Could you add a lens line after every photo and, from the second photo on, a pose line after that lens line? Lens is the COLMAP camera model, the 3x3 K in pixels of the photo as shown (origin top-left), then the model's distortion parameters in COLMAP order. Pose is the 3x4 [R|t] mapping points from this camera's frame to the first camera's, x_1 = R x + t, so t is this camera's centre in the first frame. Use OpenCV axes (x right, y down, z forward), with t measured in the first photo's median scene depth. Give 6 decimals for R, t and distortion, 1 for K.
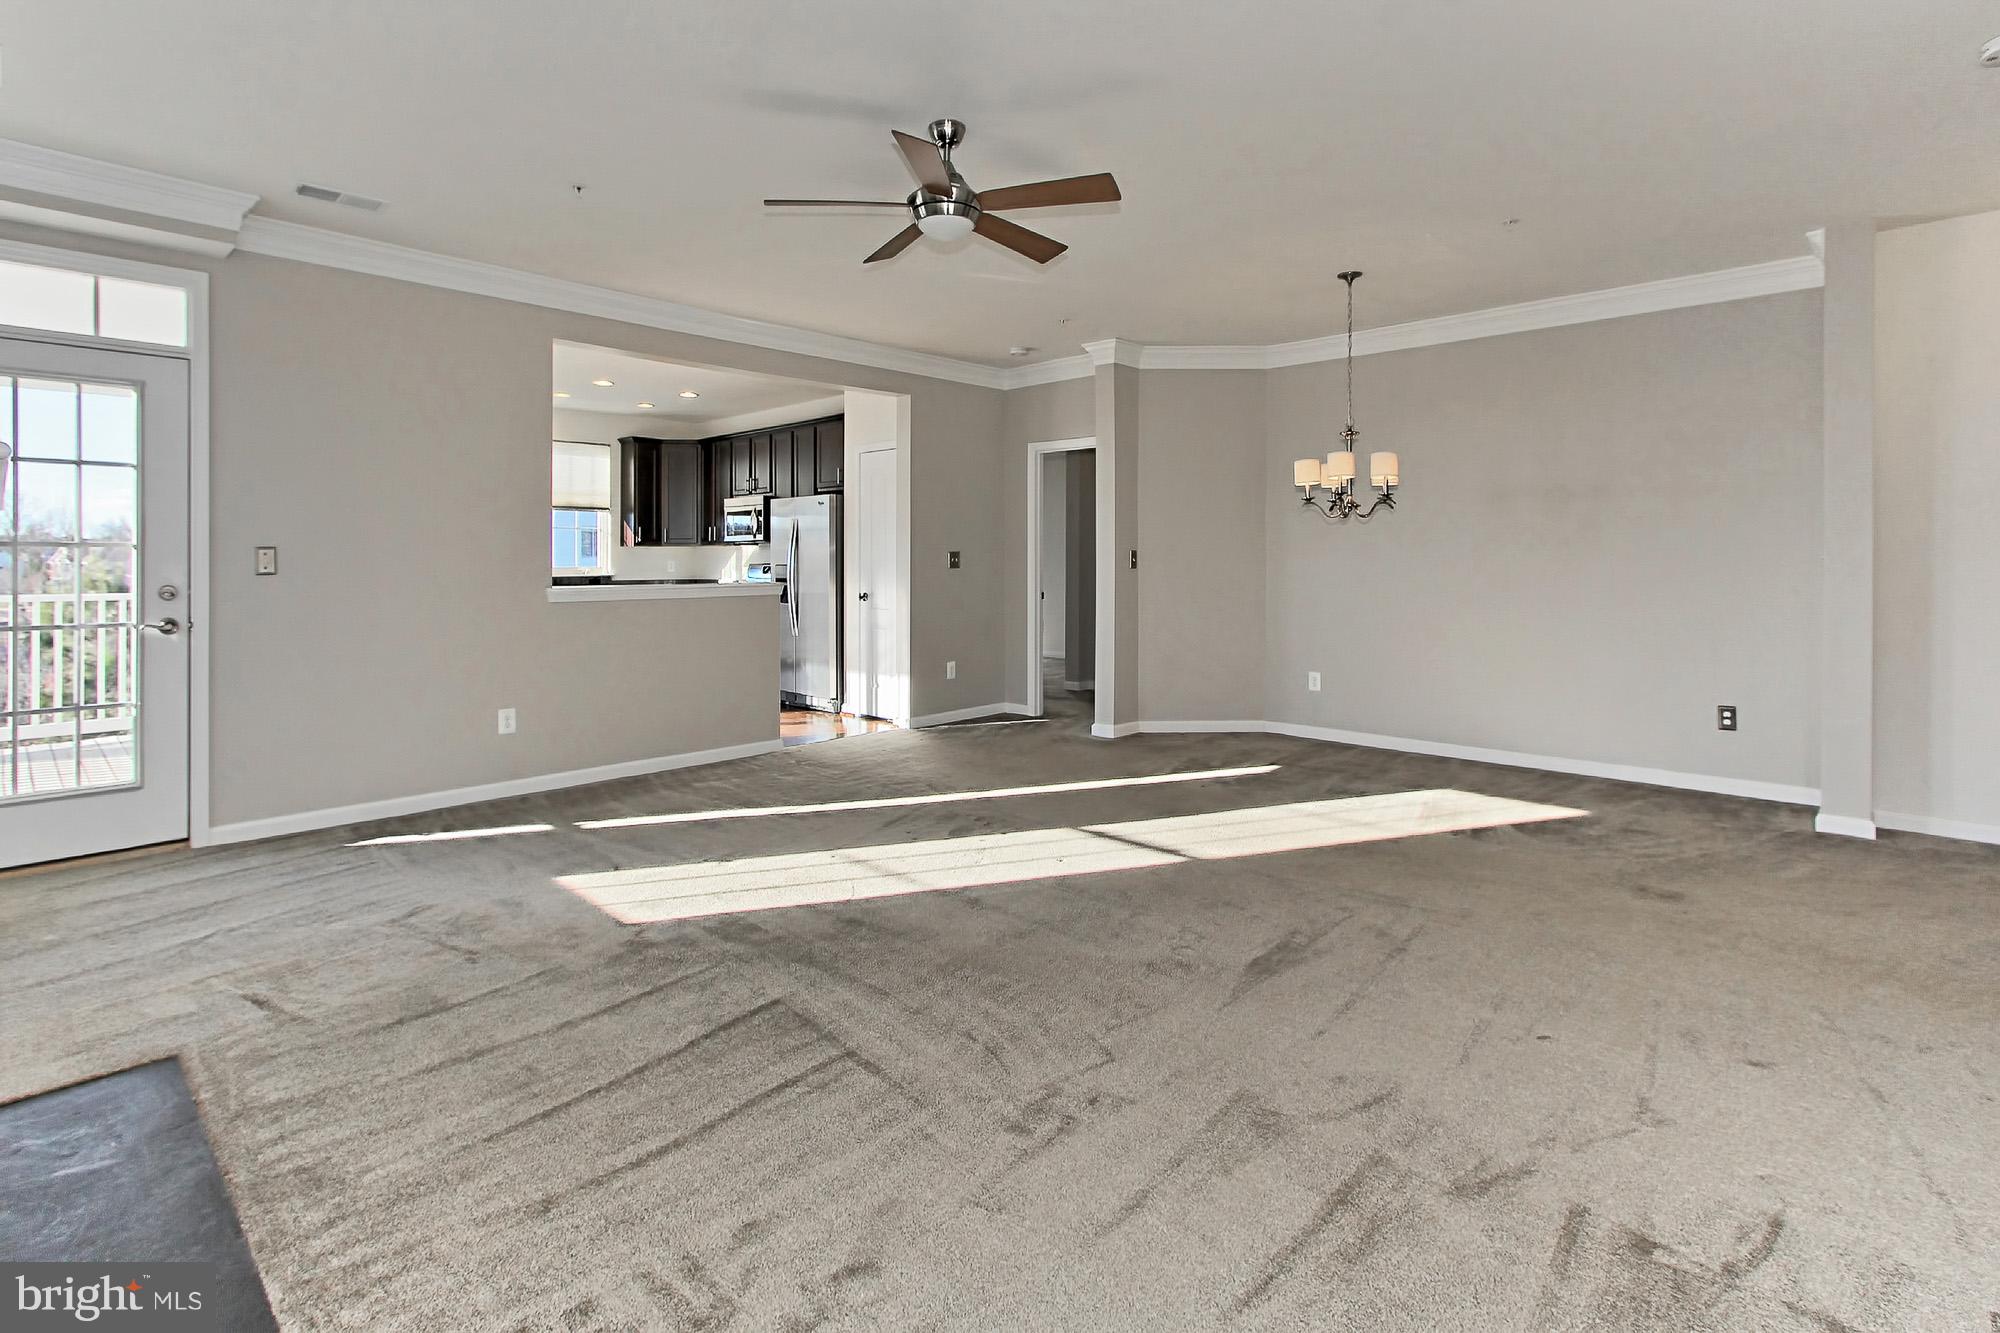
lens RADIAL K [[992.8, 0, 1007.6], [0, 992.8, 572.6], [0, 0, 1]] dist [-0.036475, 0.002222]
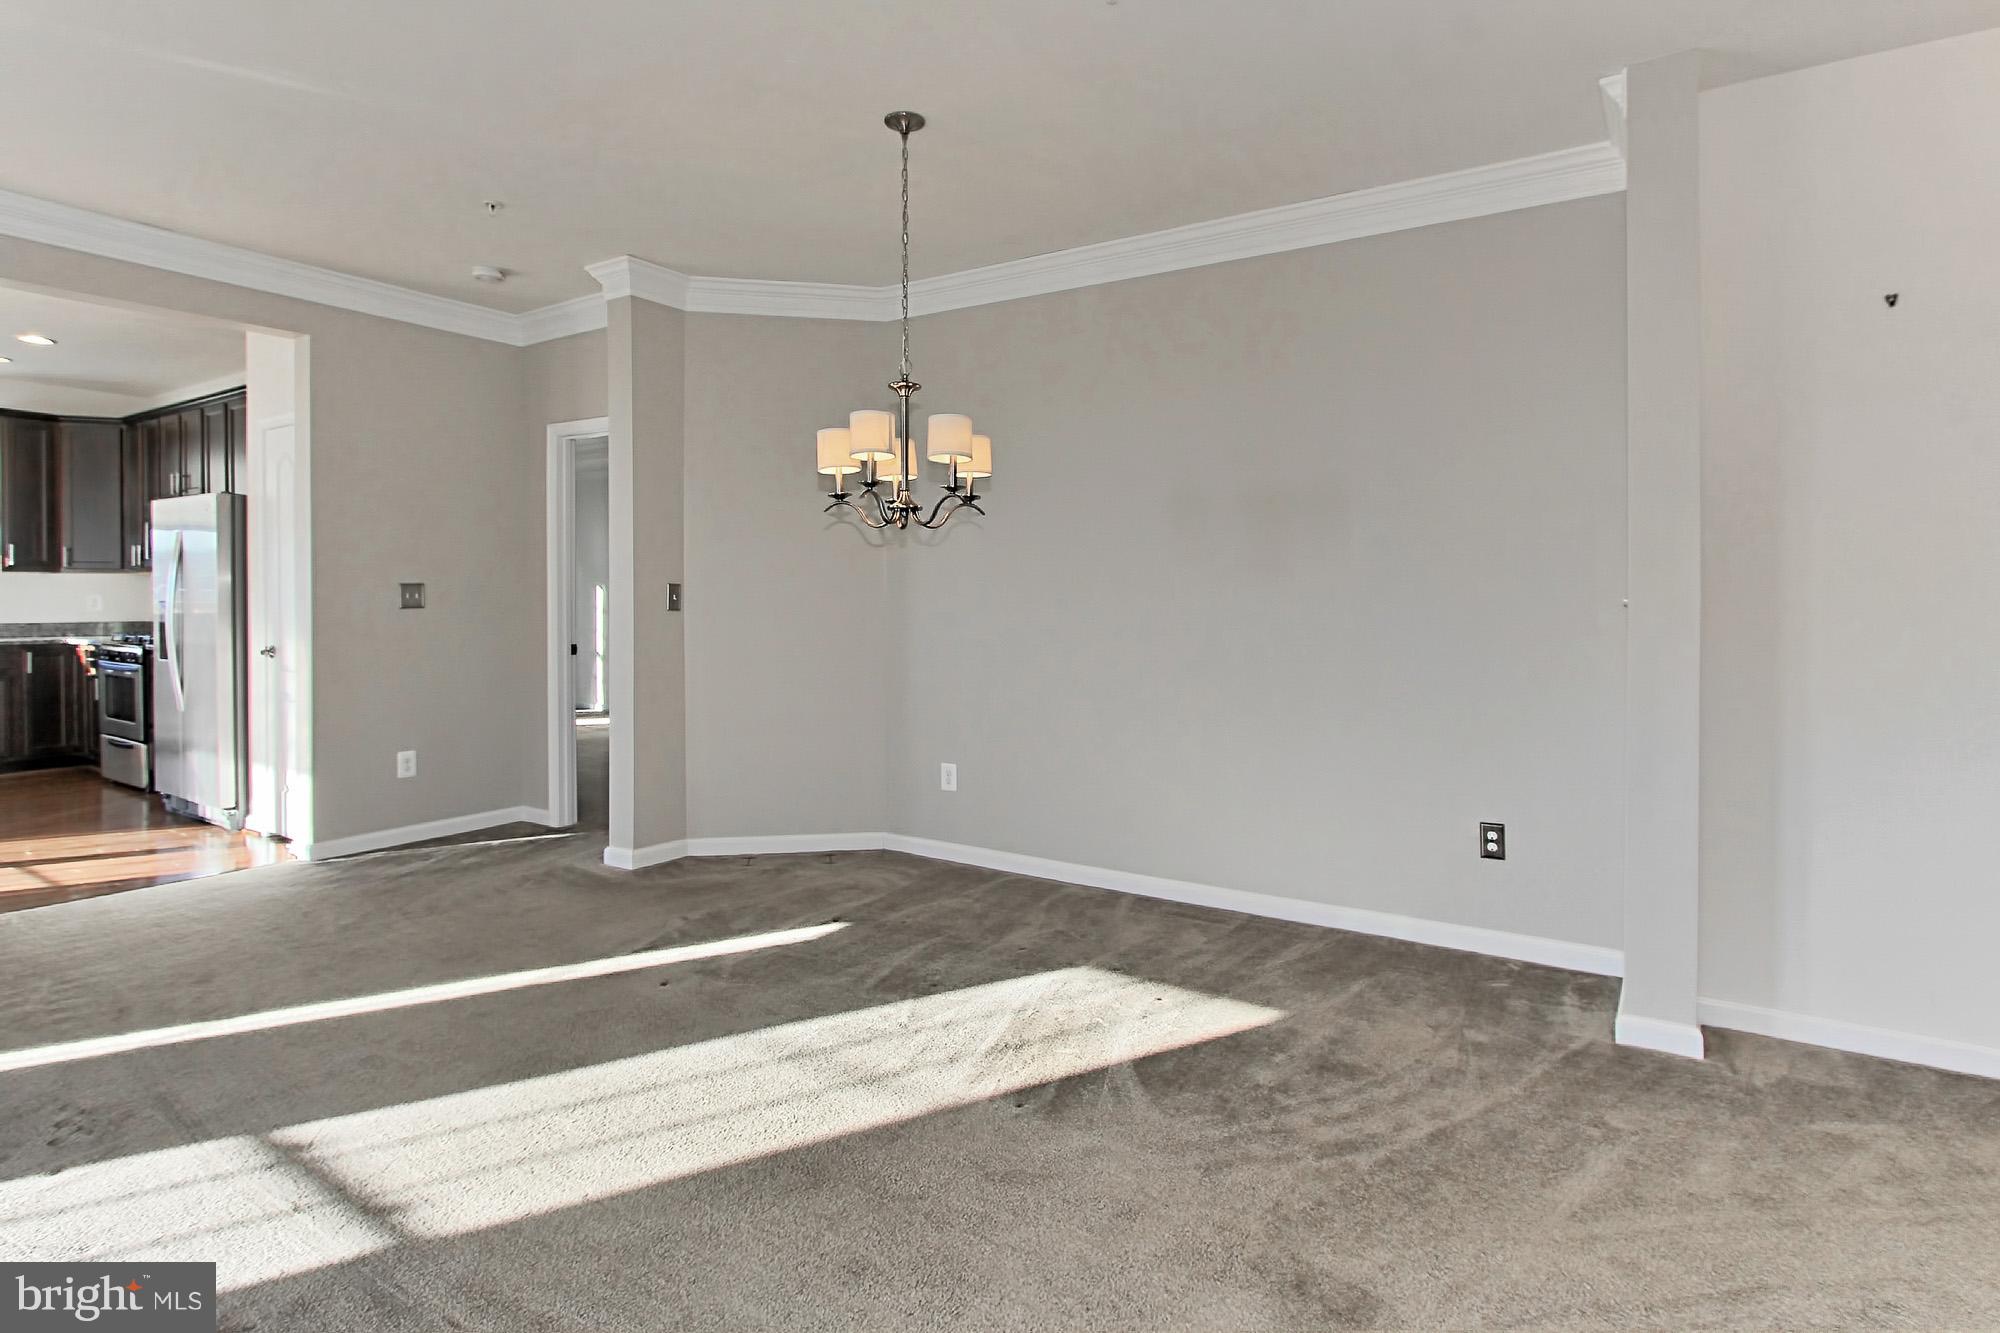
lens RADIAL K [[1039.4, 0, 997.9], [0, 1039.4, 599.0], [0, 0, 1]] dist [-0.046077, 0.000147]
pose [[0.986146, 0.007912, 0.165689, 0.264416], [-0.005422, 0.999866, -0.015474, -0.003105], [-0.165790, 0.014361, 0.986057, 0.331783]]
